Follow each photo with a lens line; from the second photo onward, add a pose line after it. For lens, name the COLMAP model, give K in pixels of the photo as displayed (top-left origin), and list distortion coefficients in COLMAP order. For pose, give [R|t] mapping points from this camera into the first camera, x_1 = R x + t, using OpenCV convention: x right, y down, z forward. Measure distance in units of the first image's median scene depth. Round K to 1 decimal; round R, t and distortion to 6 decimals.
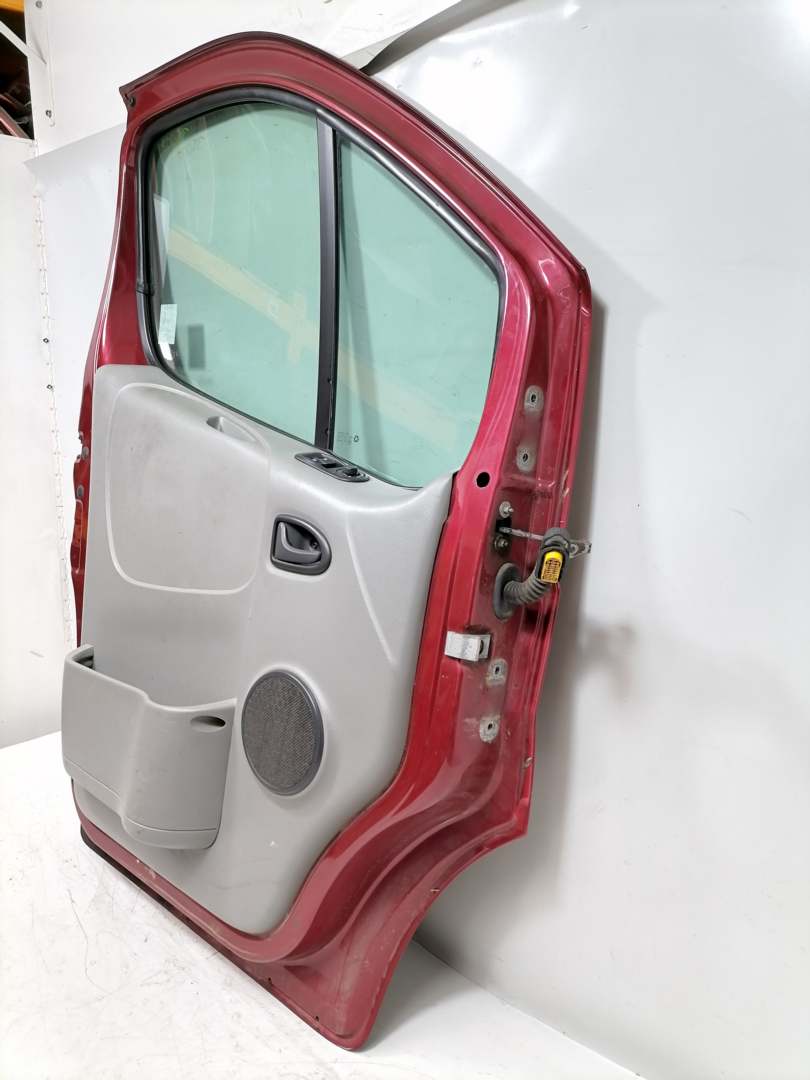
lens RADIAL K [[811.3, 0, 405.0], [0, 811.3, 540.0], [0, 0, 1]] dist [0.003393, 0.036241]
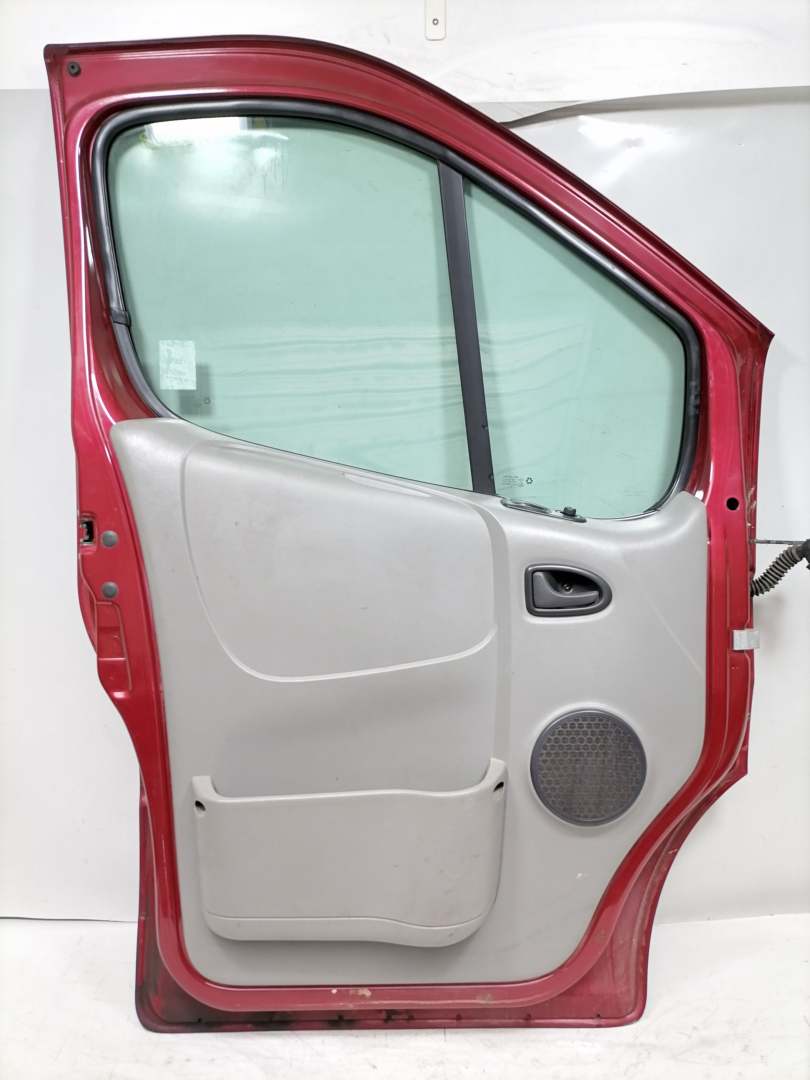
lens RADIAL K [[811.3, 0, 405.0], [0, 811.3, 540.0], [0, 0, 1]] dist [0.003393, 0.036241]
pose [[0.737430, -0.174844, 0.652401, -0.866077], [0.156920, 0.983834, 0.086296, -0.163487], [-0.656943, 0.038737, 0.752945, 0.317728]]
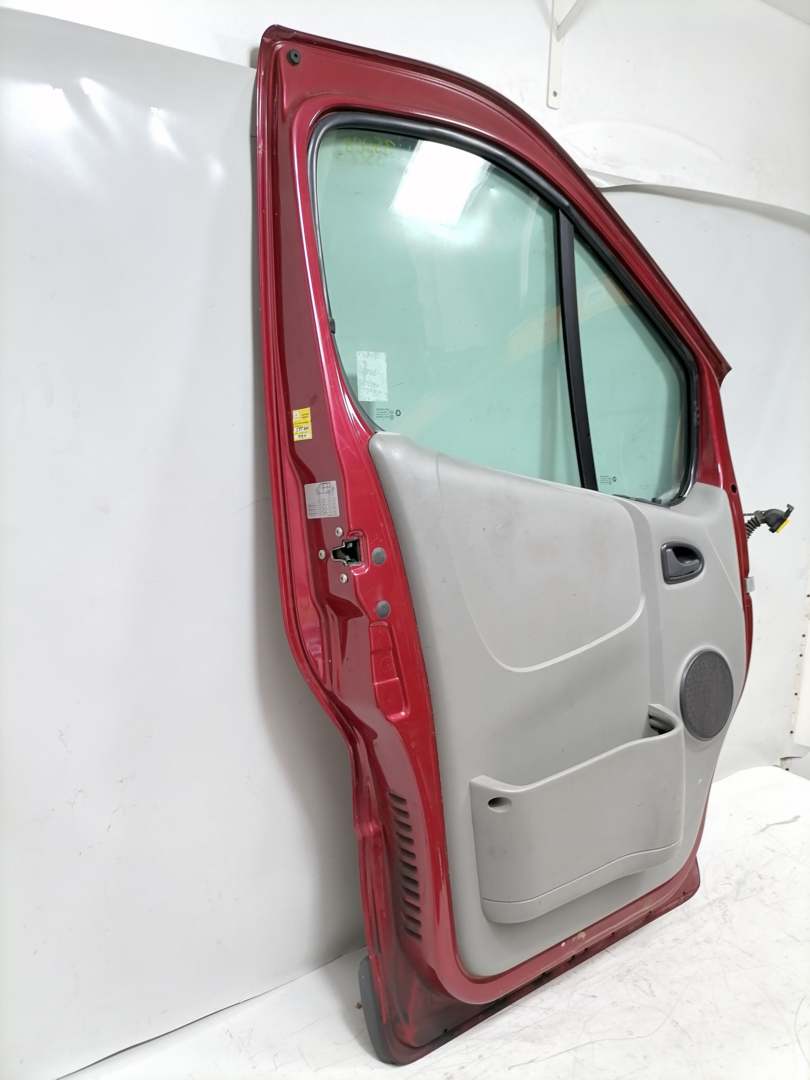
lens RADIAL K [[811.3, 0, 405.0], [0, 811.3, 540.0], [0, 0, 1]] dist [0.003393, 0.036241]
pose [[0.202922, -0.204821, 0.957534, -1.364925], [0.174015, 0.969856, 0.170579, -0.305541], [-0.963609, 0.132011, 0.232447, 1.023862]]
